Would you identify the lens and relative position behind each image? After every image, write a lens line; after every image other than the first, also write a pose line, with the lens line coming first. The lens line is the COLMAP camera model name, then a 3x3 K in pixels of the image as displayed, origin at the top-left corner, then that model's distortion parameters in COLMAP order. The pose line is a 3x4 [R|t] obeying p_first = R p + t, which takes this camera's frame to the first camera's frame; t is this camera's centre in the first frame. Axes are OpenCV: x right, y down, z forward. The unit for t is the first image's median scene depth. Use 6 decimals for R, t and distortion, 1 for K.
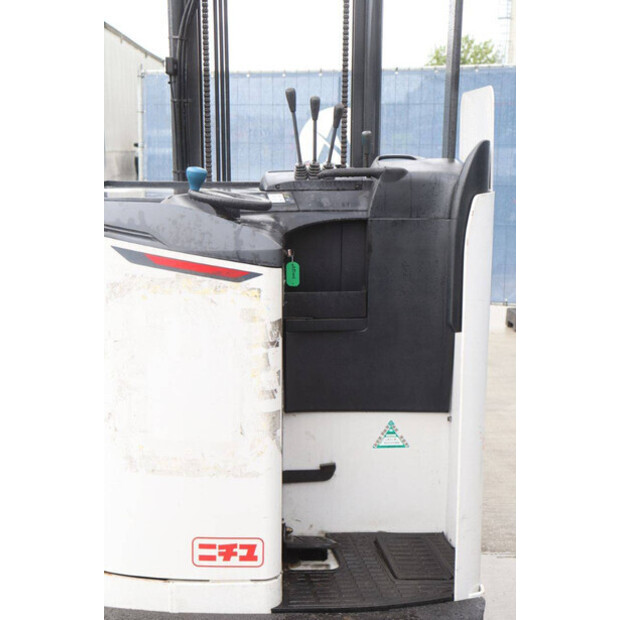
lens RADIAL K [[869.9, 0, 310.0], [0, 869.9, 310.1], [0, 0, 1]] dist [0.118269, 0.000000]
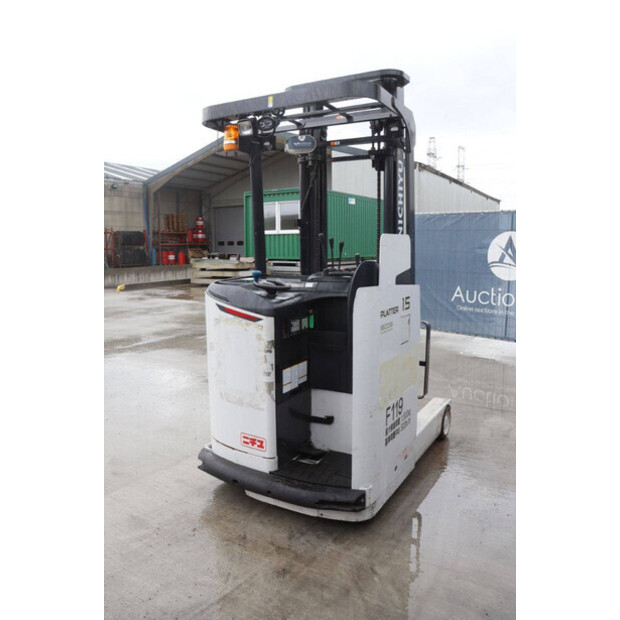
lens RADIAL K [[501.4, 0, 309.7], [0, 501.4, 310.3], [0, 0, 1]] dist [-0.125257, -0.004891]
pose [[0.857424, 0.062651, -0.510782, 0.637251], [-0.092447, 0.995167, -0.033122, -0.029380], [0.506238, 0.075620, 0.859072, -0.038709]]
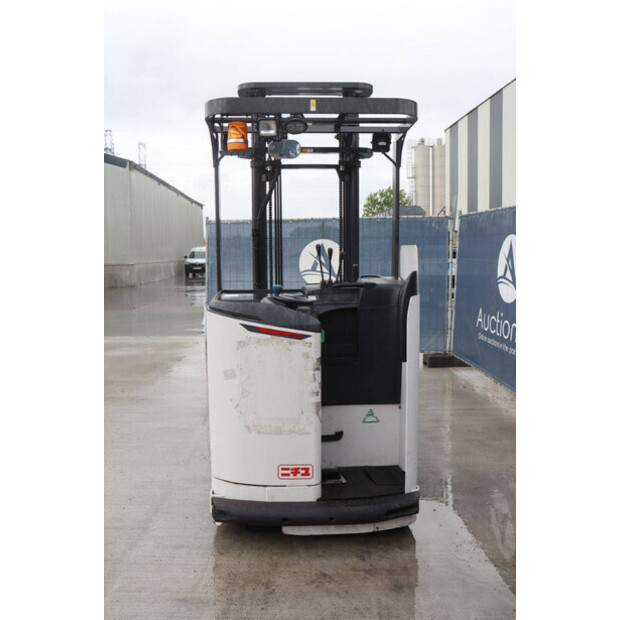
lens RADIAL K [[567.4, 0, 310.4], [0, 567.4, 309.0], [0, 0, 1]] dist [-0.090064, 0.000000]
pose [[0.999419, -0.015865, 0.030163, -0.089855], [0.018494, 0.995863, -0.088966, 0.014831], [-0.028627, 0.089472, 0.995578, -0.331129]]
